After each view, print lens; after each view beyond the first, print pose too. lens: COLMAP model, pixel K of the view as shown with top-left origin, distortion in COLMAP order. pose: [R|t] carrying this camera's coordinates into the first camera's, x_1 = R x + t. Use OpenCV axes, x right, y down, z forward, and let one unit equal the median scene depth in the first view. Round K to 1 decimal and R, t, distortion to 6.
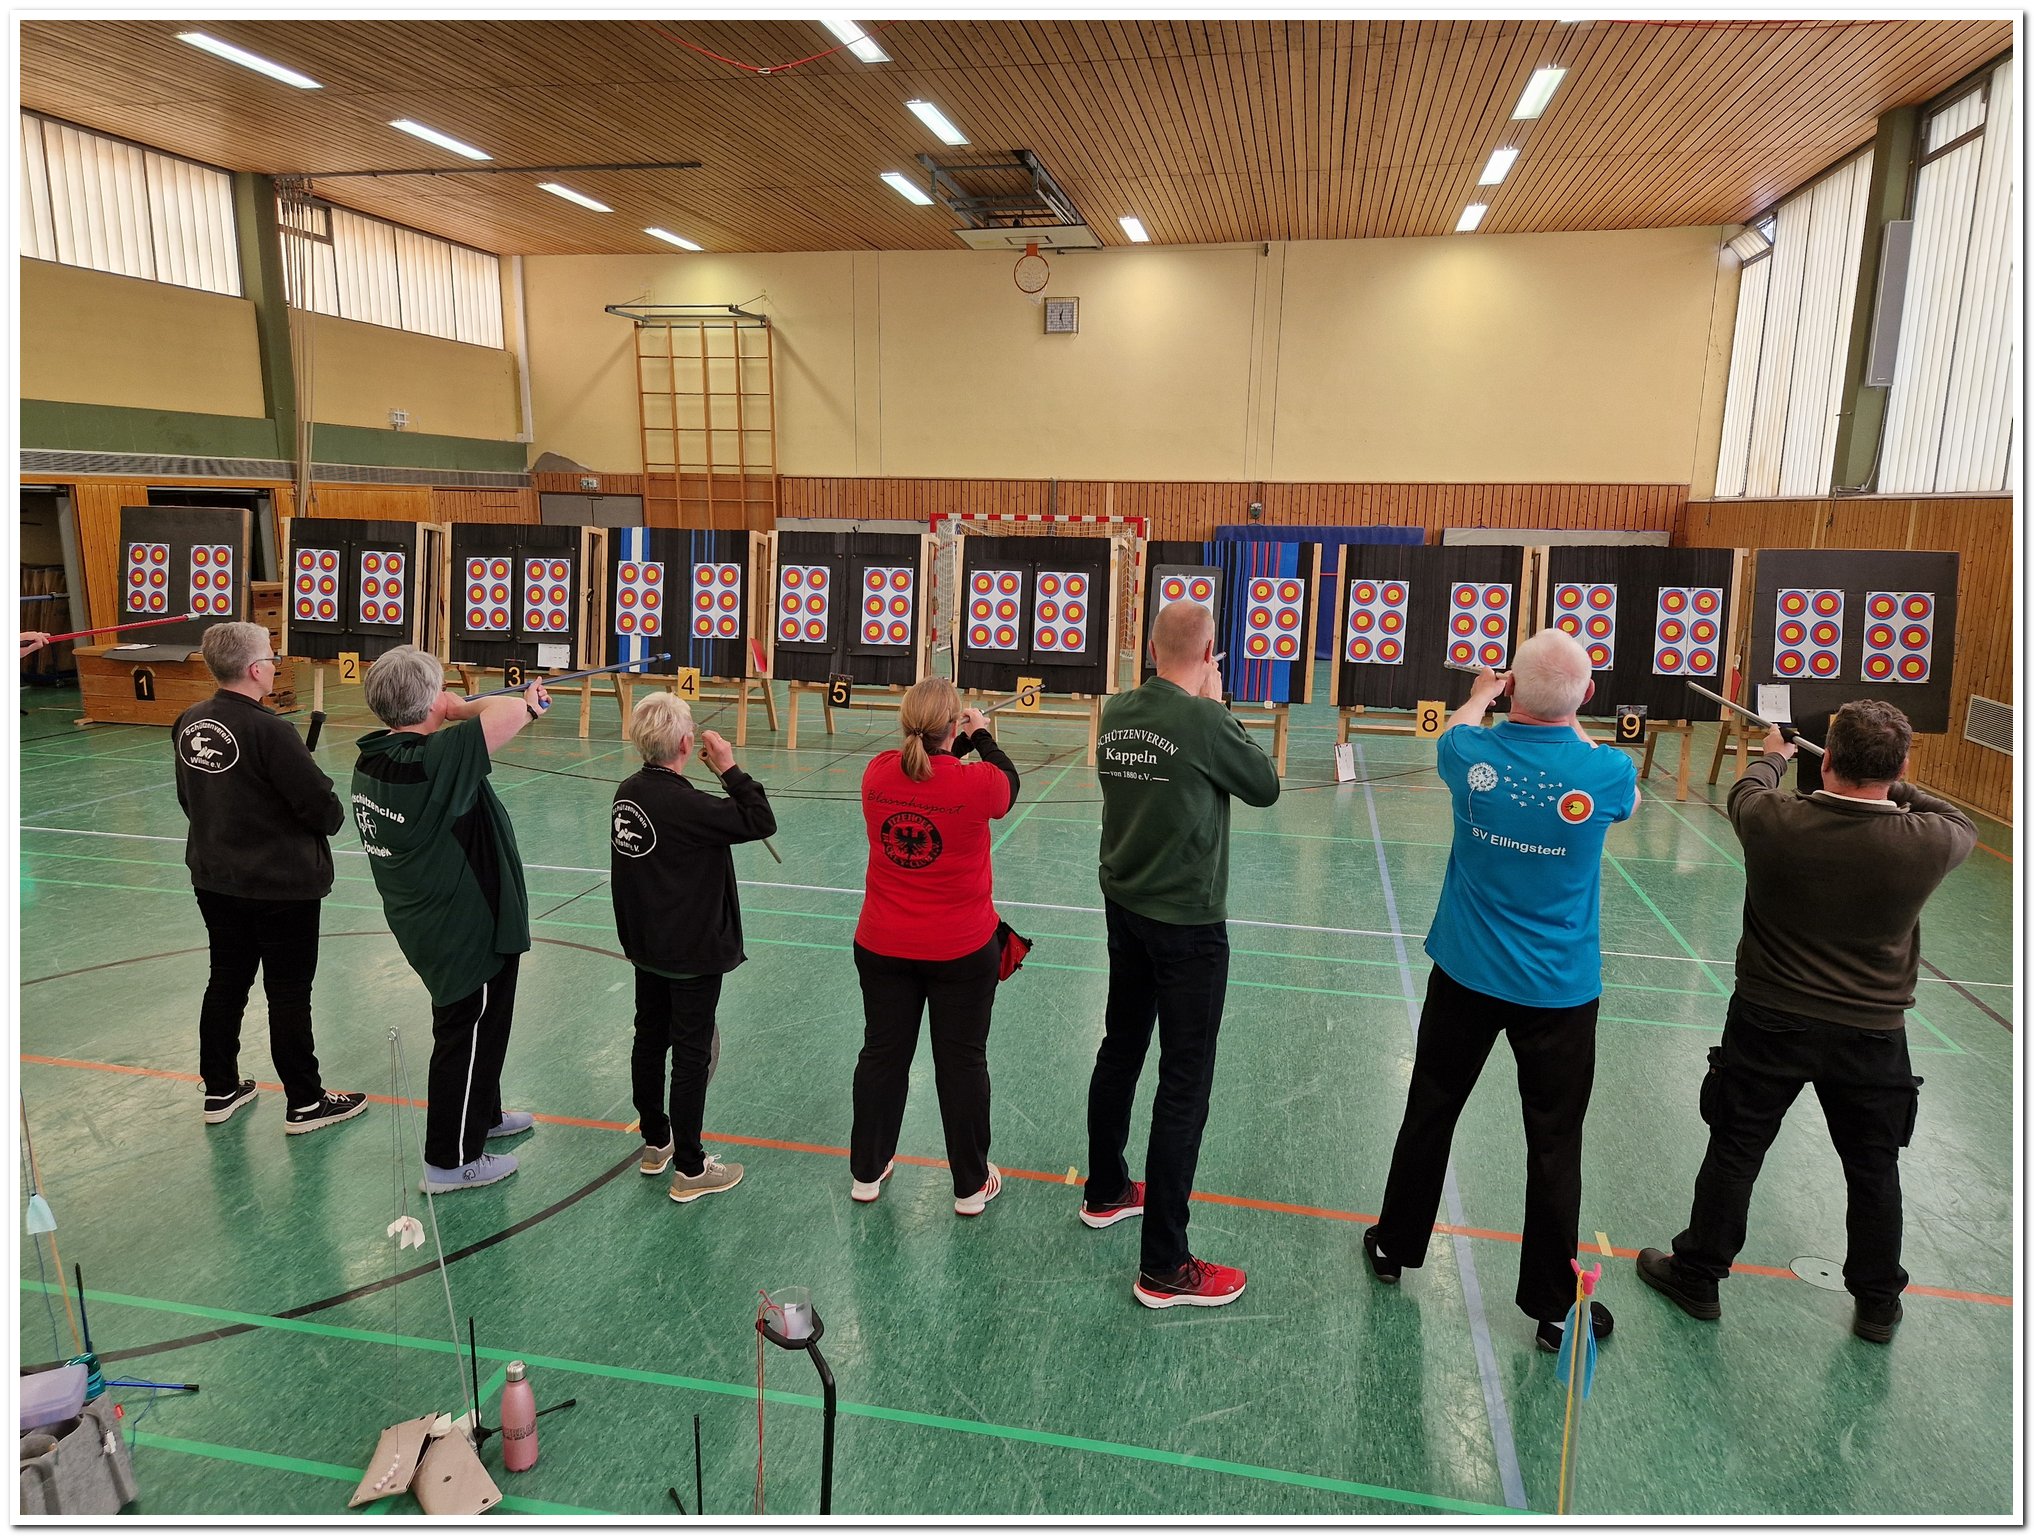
lens RADIAL K [[1383.5, 0, 1017.0], [0, 1383.5, 768.0], [0, 0, 1]] dist [0.074216, -0.061458]
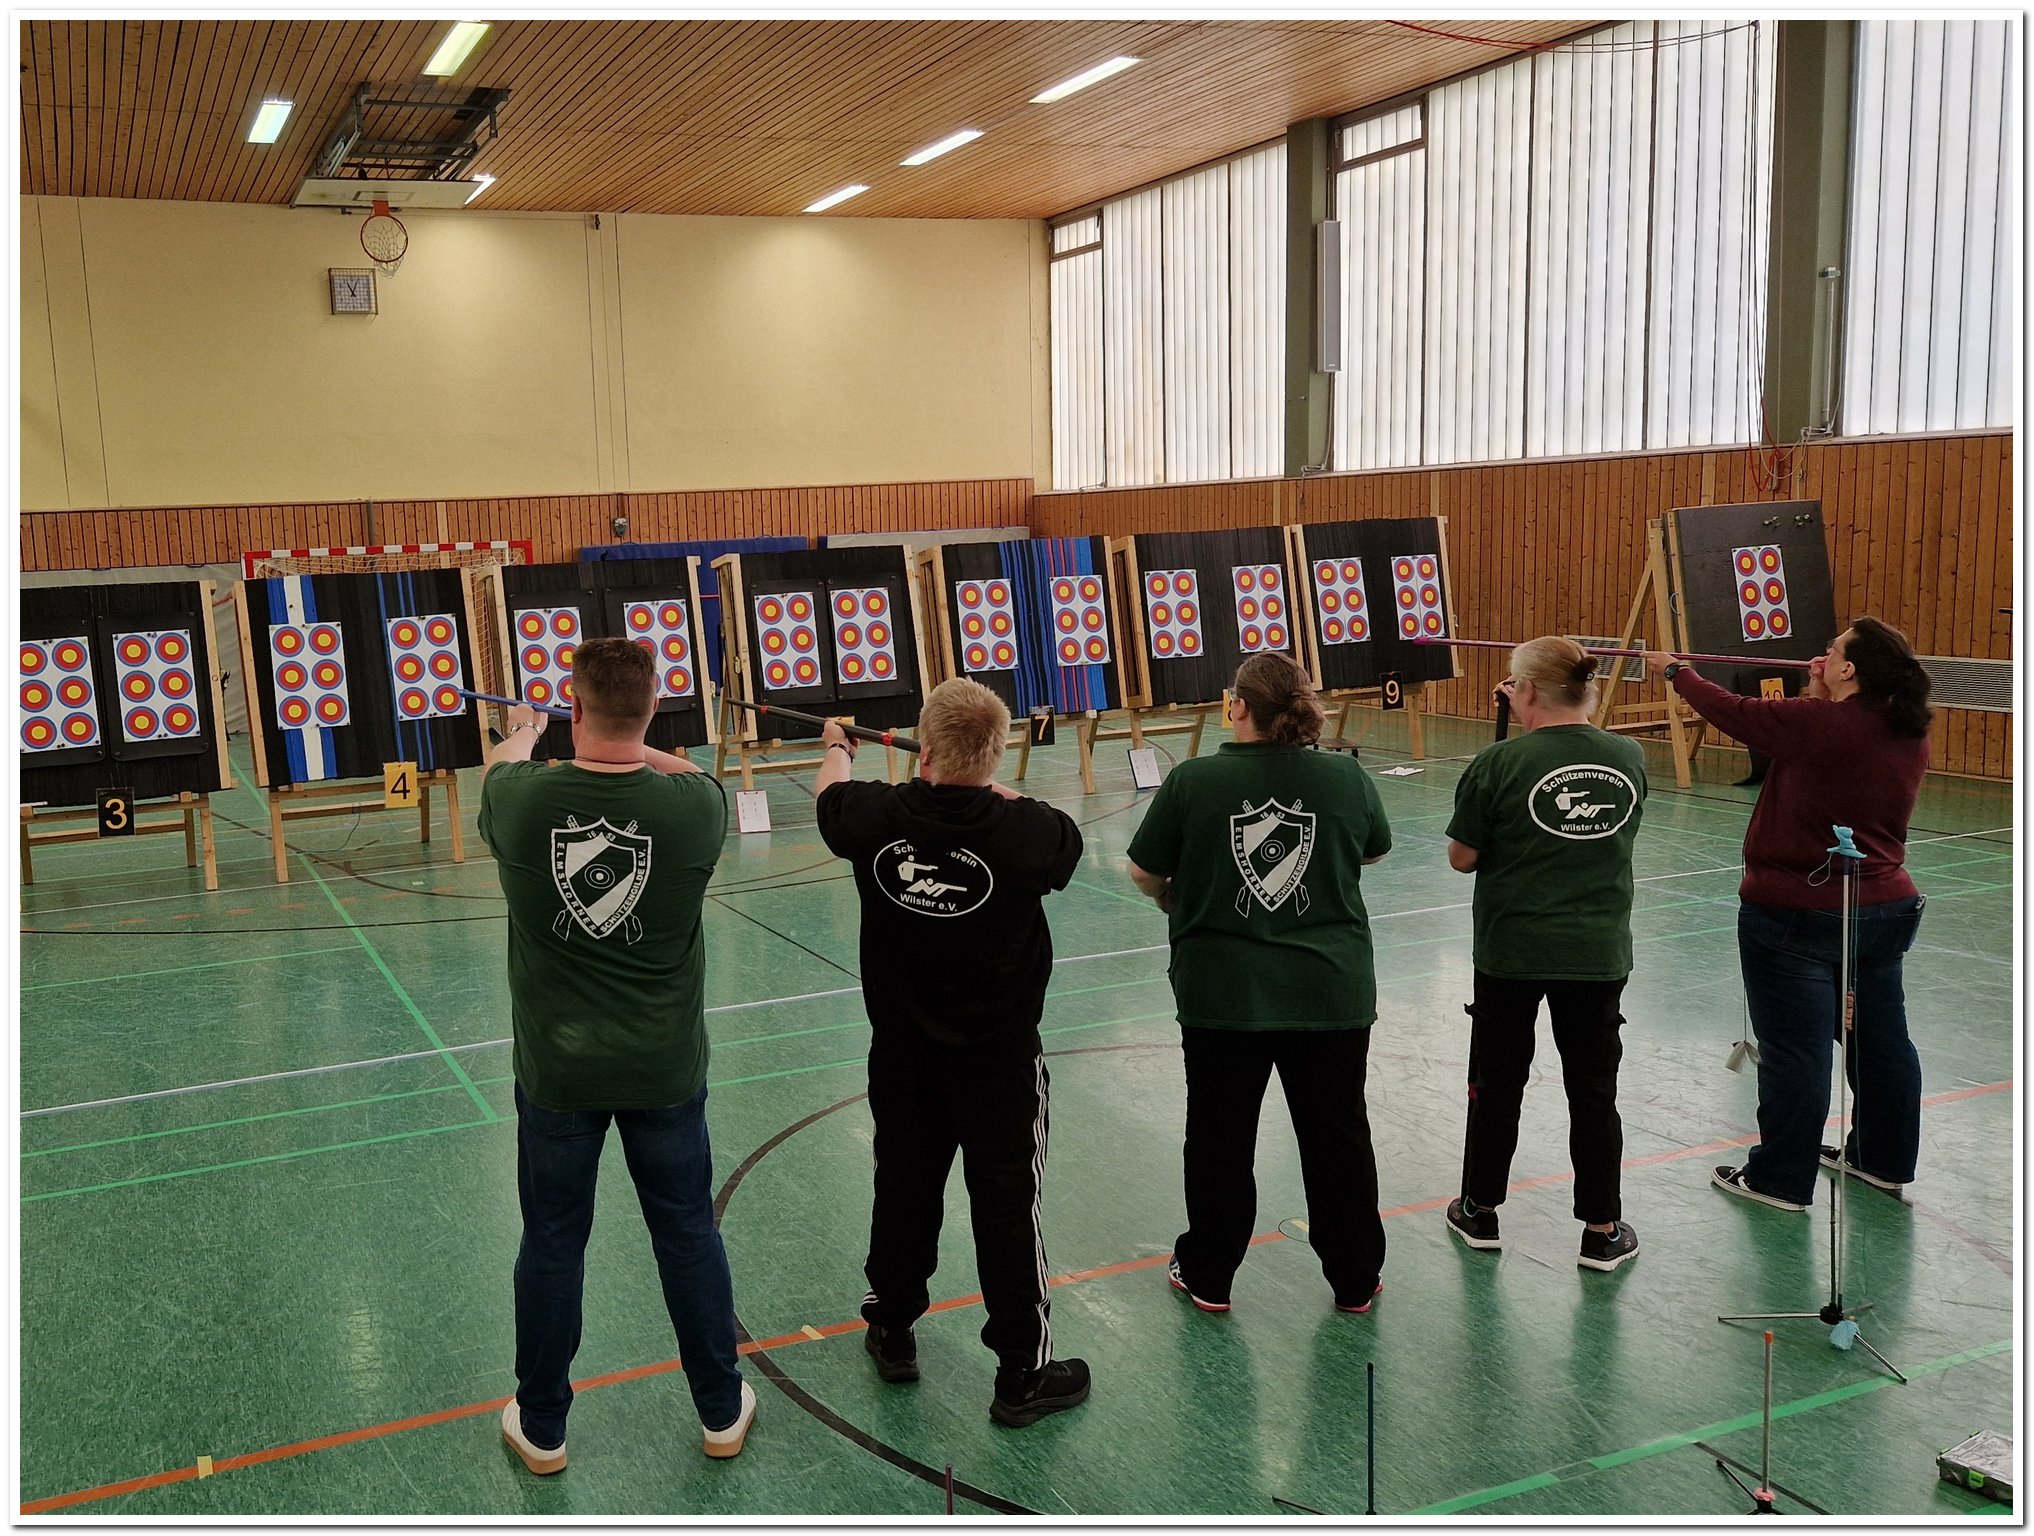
lens RADIAL K [[1614.8, 0, 1017.0], [0, 1614.8, 768.0], [0, 0, 1]] dist [0.041275, 0.006452]
pose [[0.840656, -0.138546, 0.523548, -0.408132], [0.157825, 0.987436, 0.007886, -0.025686], [-0.518062, 0.075999, 0.851960, 0.118886]]
